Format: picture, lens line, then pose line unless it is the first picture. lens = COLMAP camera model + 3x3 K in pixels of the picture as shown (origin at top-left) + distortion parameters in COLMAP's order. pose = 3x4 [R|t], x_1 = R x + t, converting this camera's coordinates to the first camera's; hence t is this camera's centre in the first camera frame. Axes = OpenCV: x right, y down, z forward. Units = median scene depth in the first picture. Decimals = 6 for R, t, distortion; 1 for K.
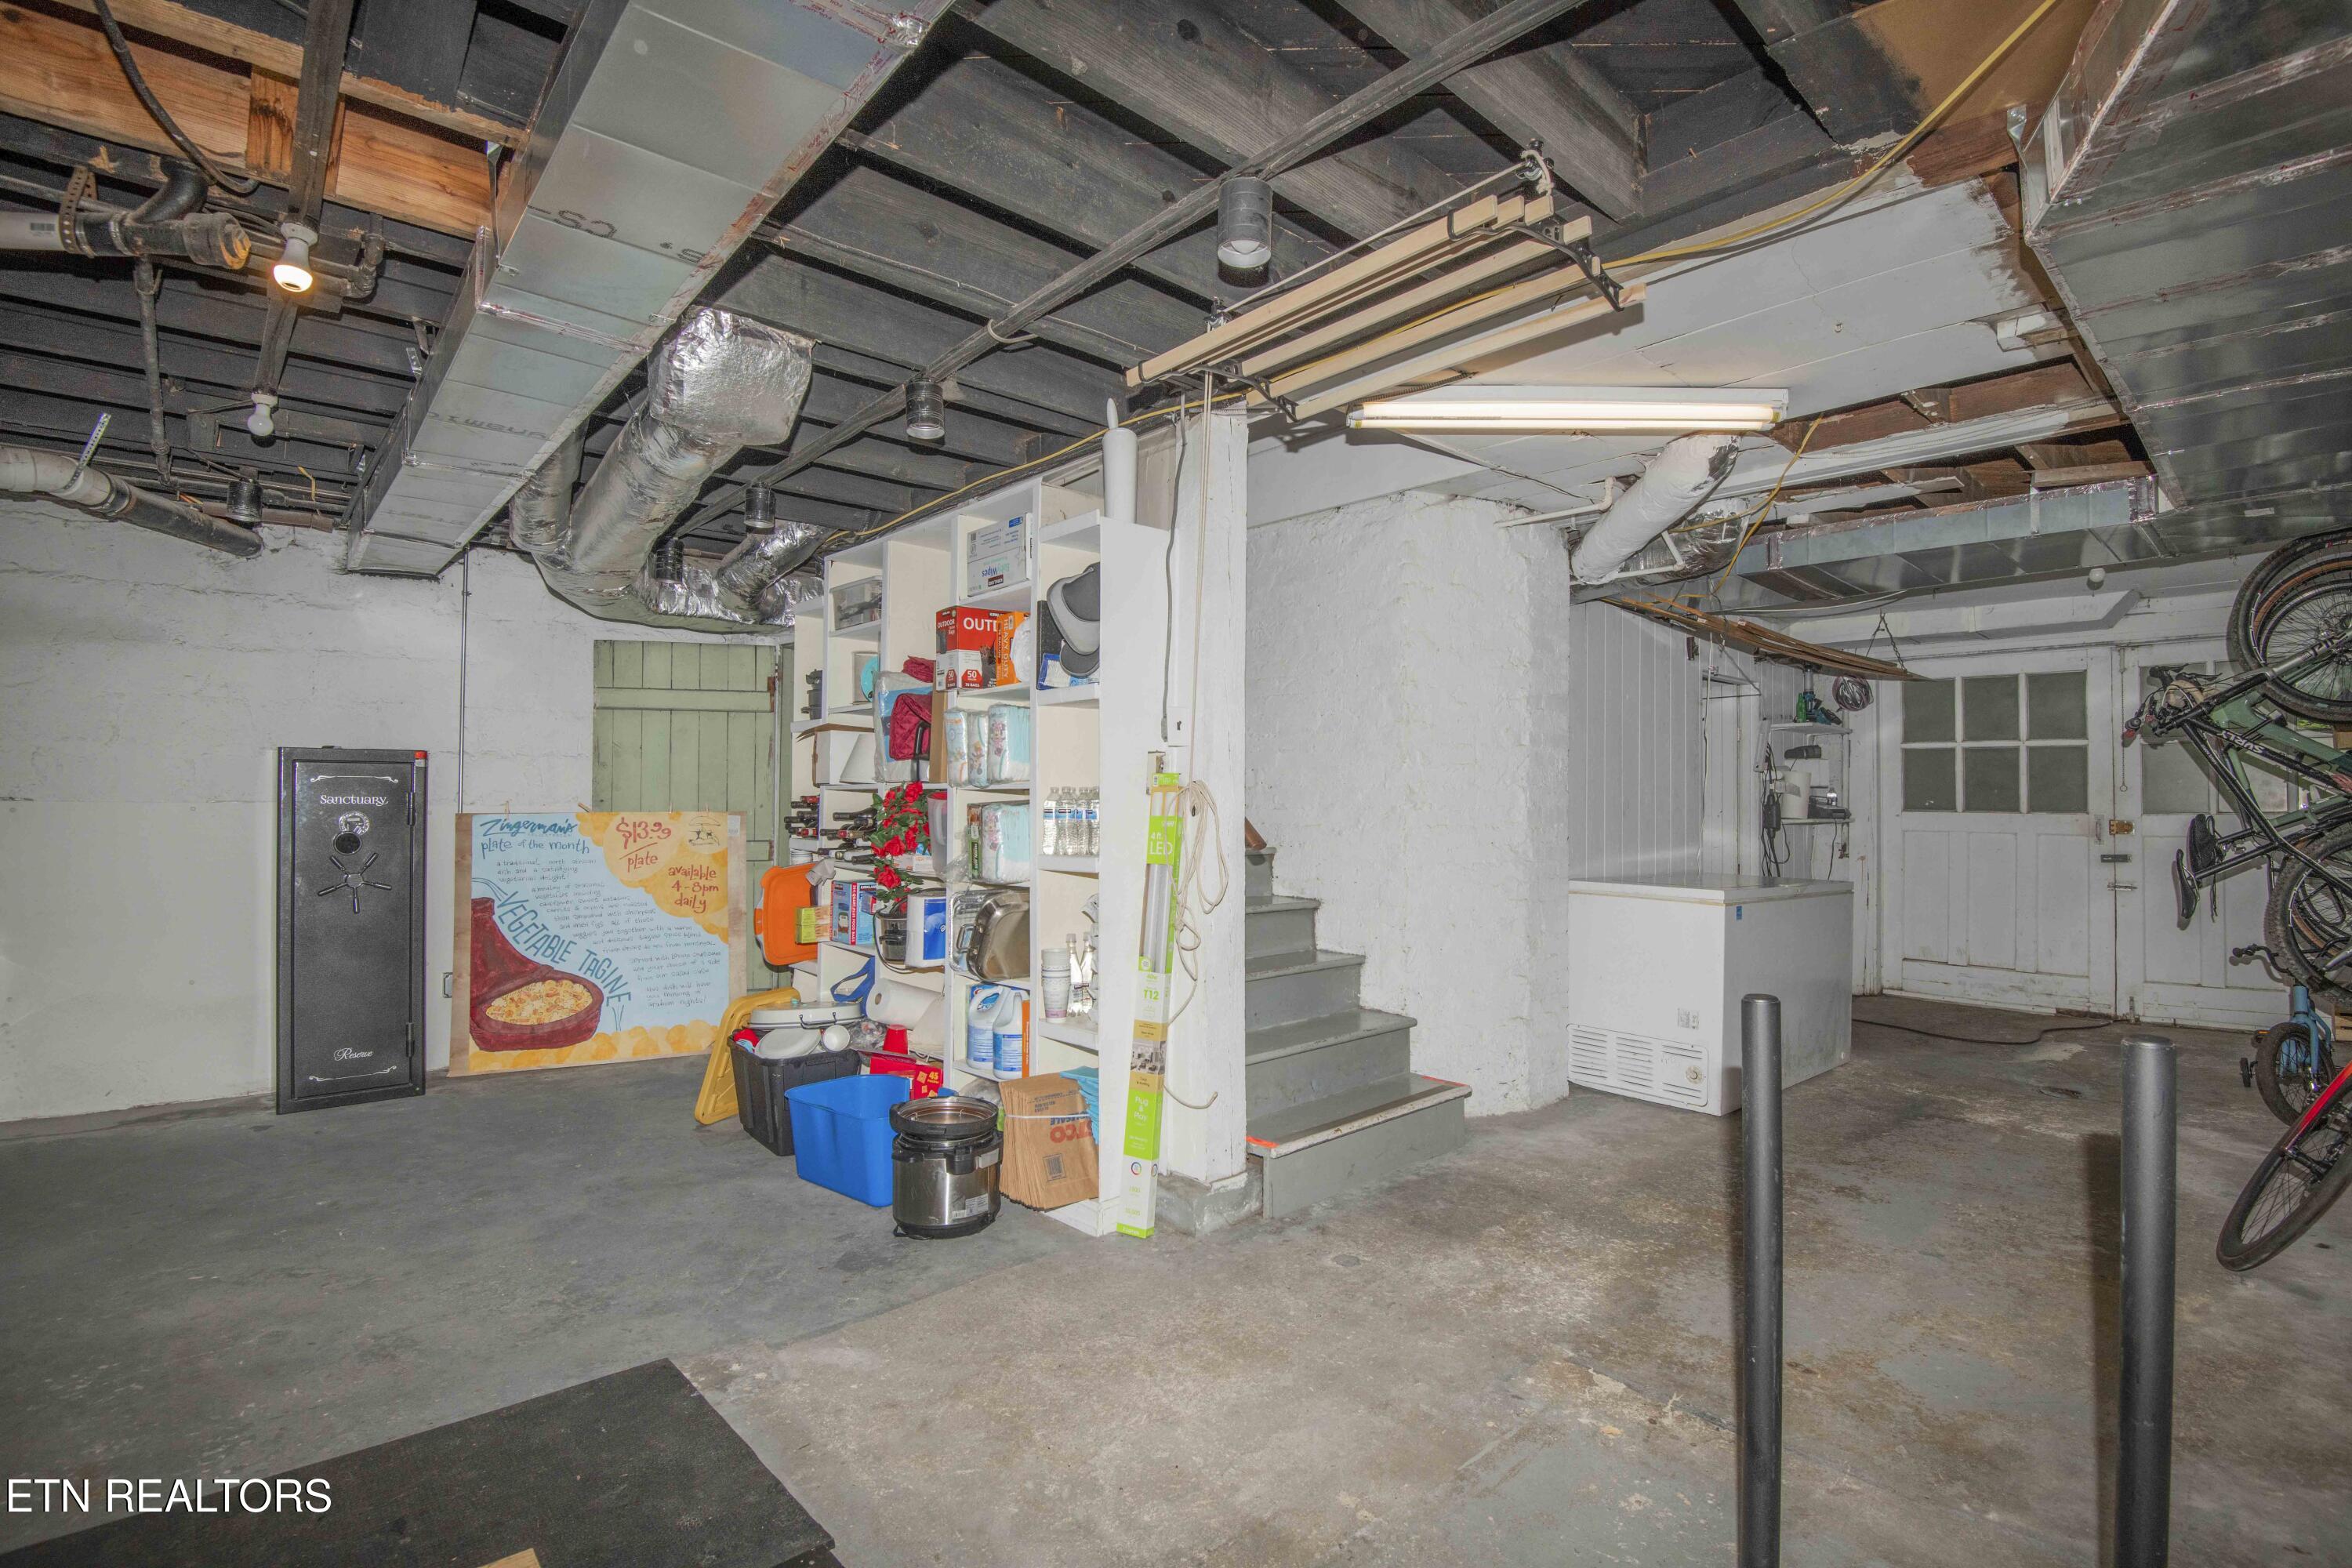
lens RADIAL K [[1092.8, 0, 1186.6], [0, 1092.8, 782.9], [0, 0, 1]] dist [-0.026050, -0.012109]
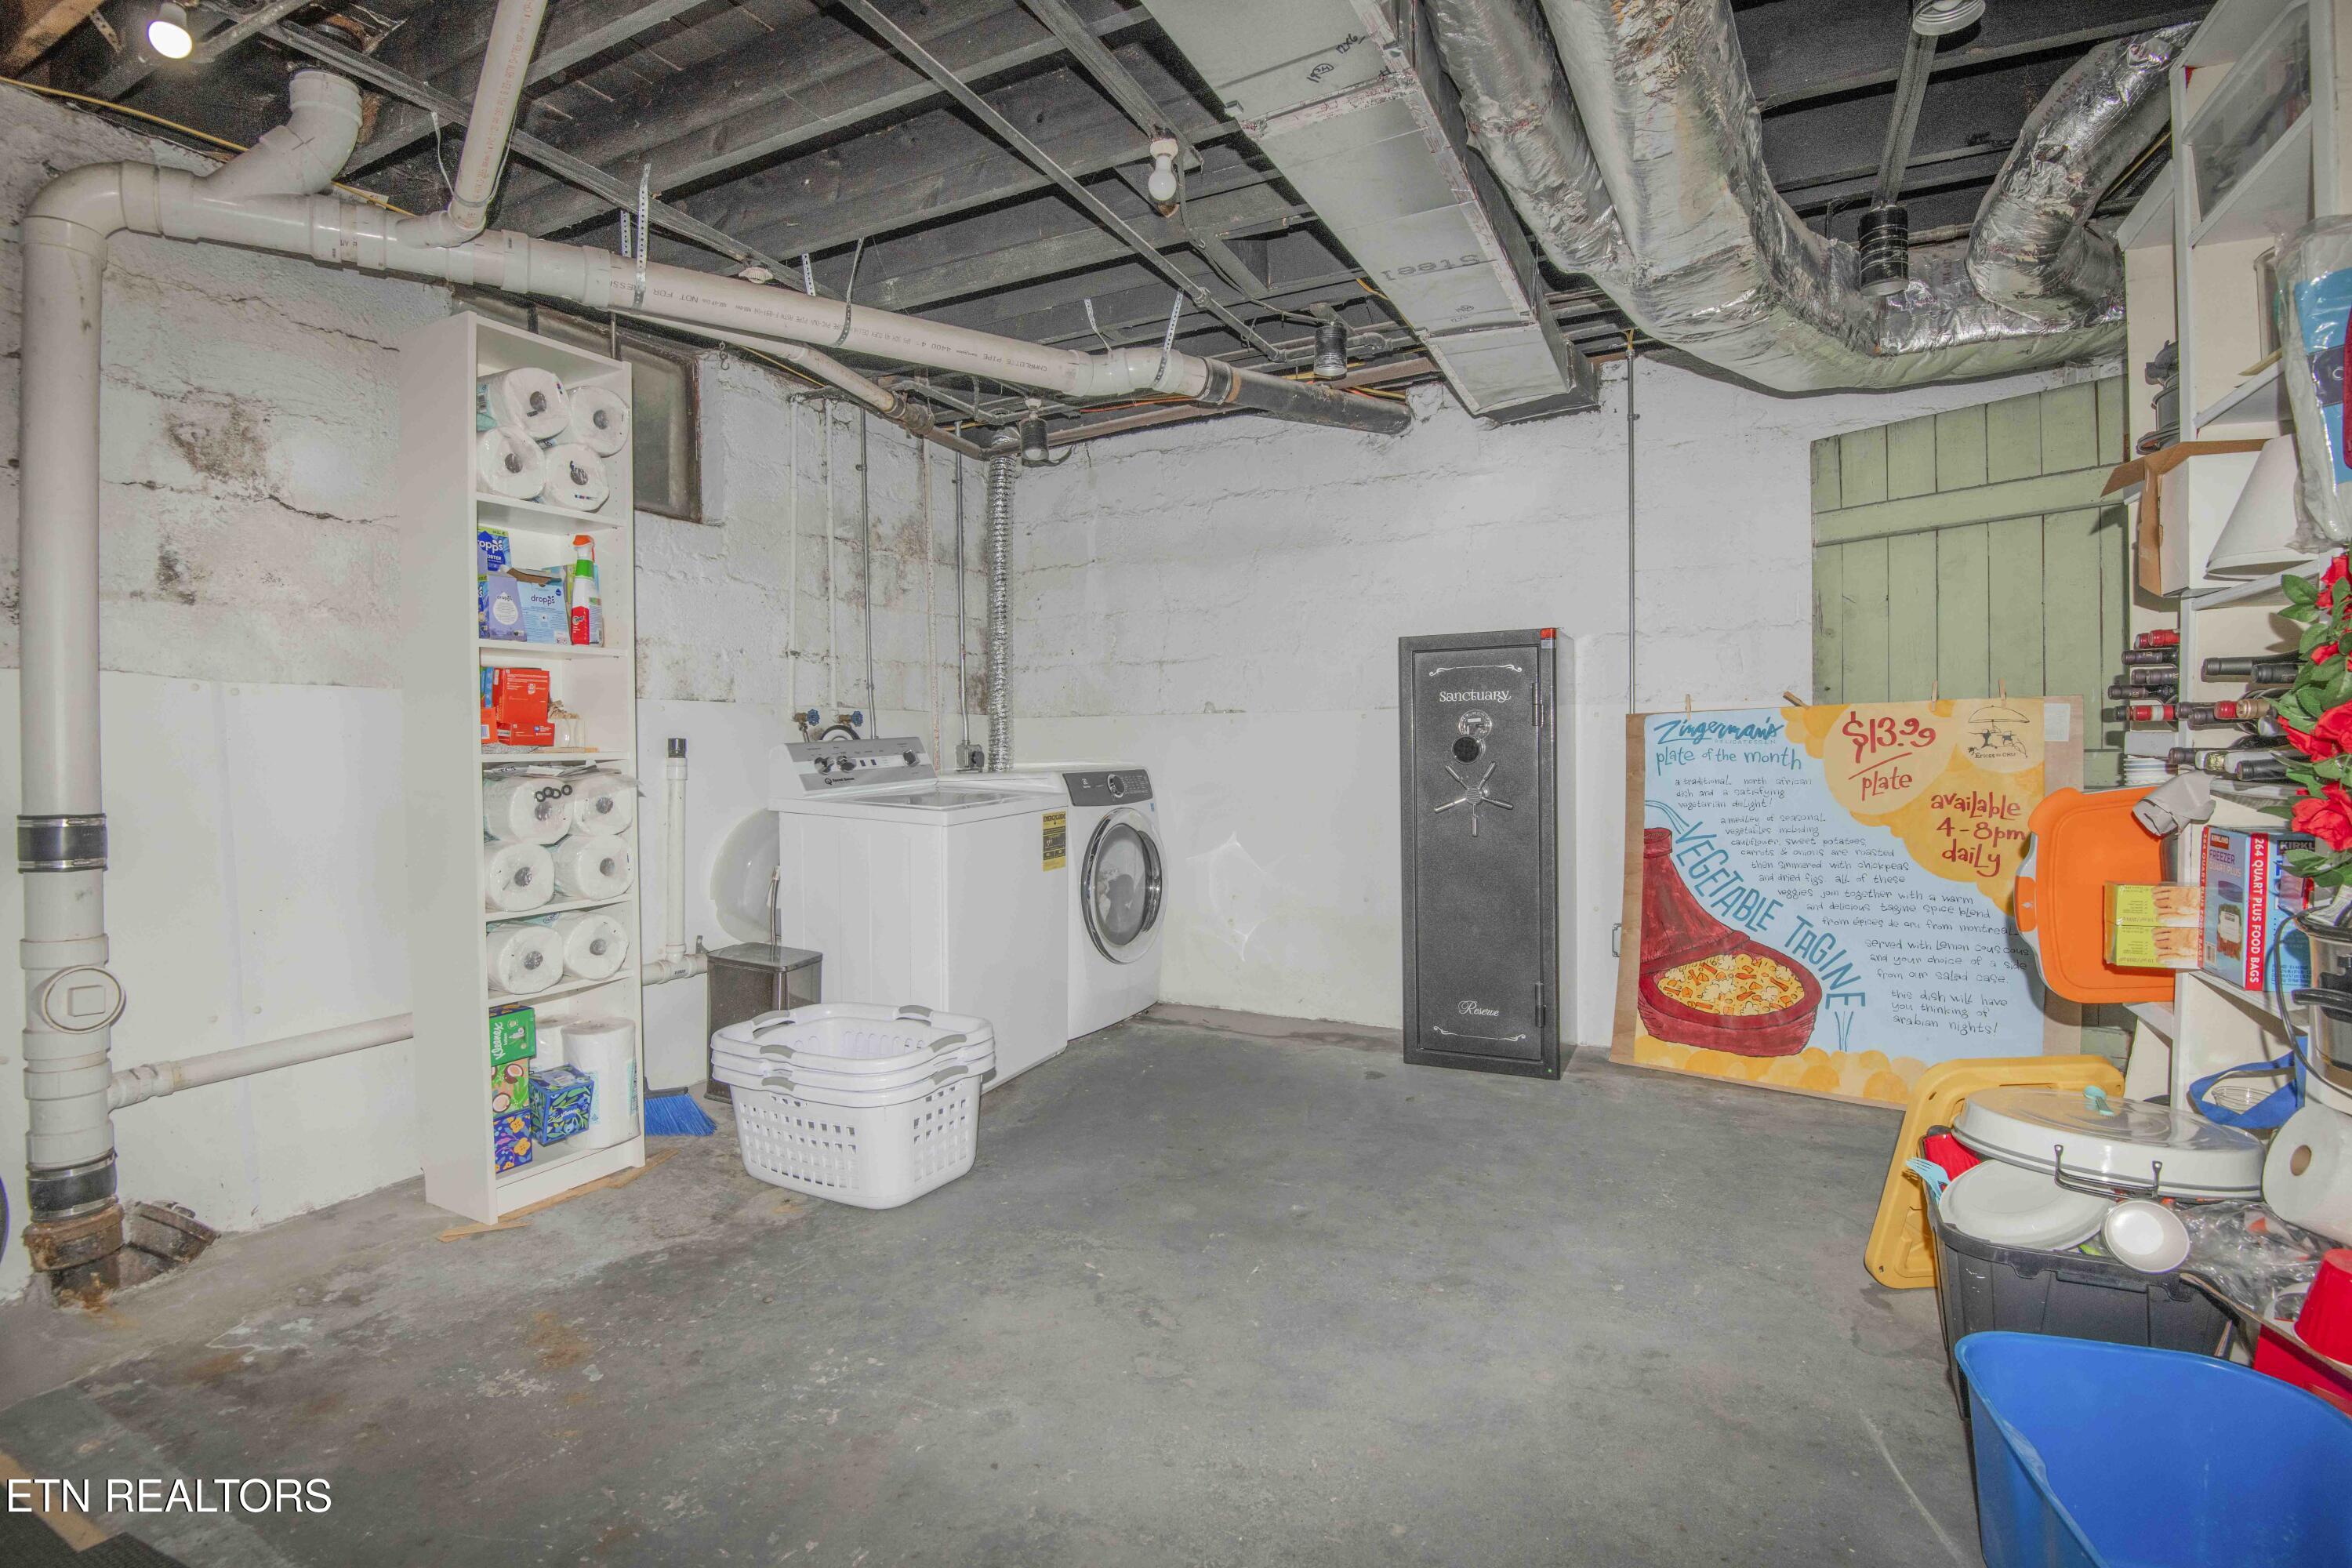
lens RADIAL K [[1083.5, 0, 1176.0], [0, 1083.5, 784.0], [0, 0, 1]] dist [-0.001755, -0.037776]
pose [[0.353555, 0.017855, -0.935243, -0.081950], [0.033305, 0.998944, 0.031661, 0.042540], [0.934821, -0.042342, 0.352587, 0.437147]]
